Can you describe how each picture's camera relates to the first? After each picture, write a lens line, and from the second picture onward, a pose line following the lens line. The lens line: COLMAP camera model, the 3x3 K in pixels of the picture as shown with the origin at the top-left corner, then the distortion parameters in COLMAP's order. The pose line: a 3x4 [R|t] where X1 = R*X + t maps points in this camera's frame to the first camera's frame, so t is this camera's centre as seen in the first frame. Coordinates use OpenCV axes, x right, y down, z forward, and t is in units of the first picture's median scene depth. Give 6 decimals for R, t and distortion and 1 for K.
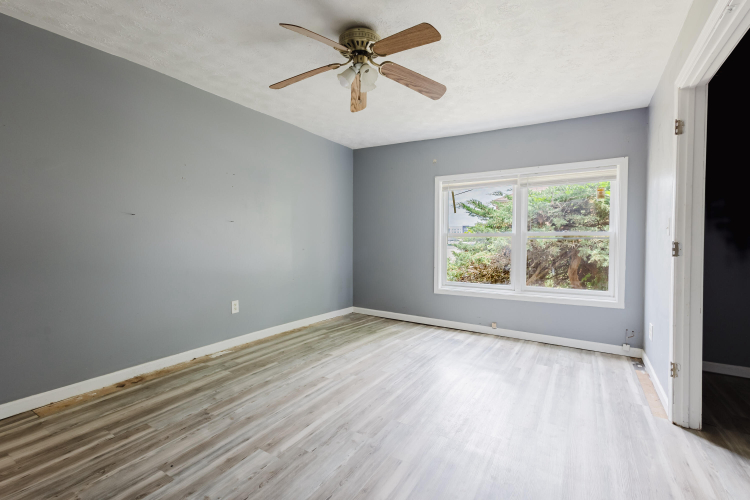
lens RADIAL K [[345.1, 0, 376.5], [0, 345.1, 248.3], [0, 0, 1]] dist [0.008699, -0.000485]
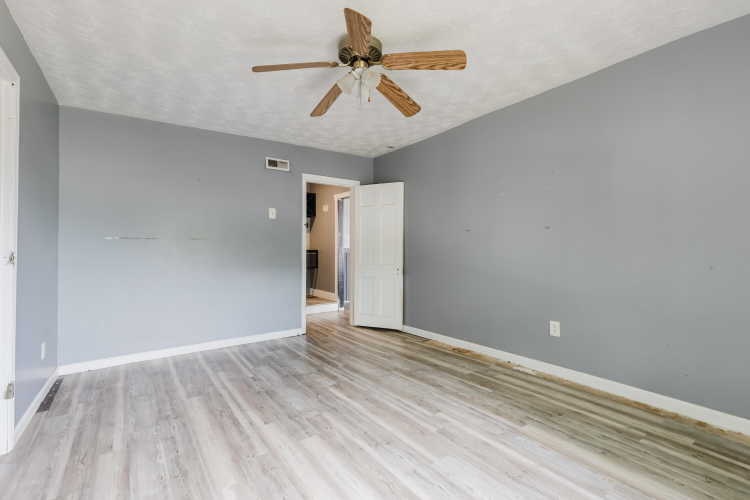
lens RADIAL K [[345.1, 0, 376.5], [0, 345.1, 248.3], [0, 0, 1]] dist [0.008699, -0.000485]
pose [[-0.395144, -0.004889, -0.918606, 0.695572], [-0.024793, 0.999678, 0.005344, -0.026155], [0.918285, 0.024886, -0.395138, 1.199685]]
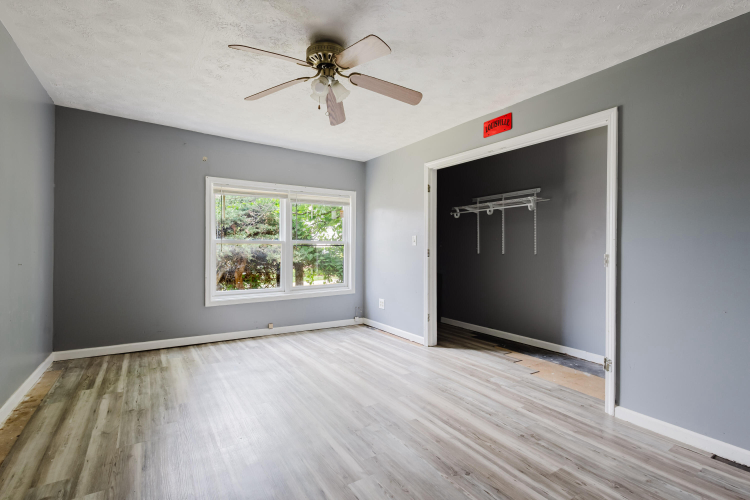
lens RADIAL K [[345.1, 0, 376.5], [0, 345.1, 248.3], [0, 0, 1]] dist [0.008699, -0.000485]
pose [[0.423403, -0.007009, 0.905914, -0.760147], [0.016400, 0.999866, 0.000071, -0.022037], [-0.905793, 0.014827, 0.423461, 0.370713]]
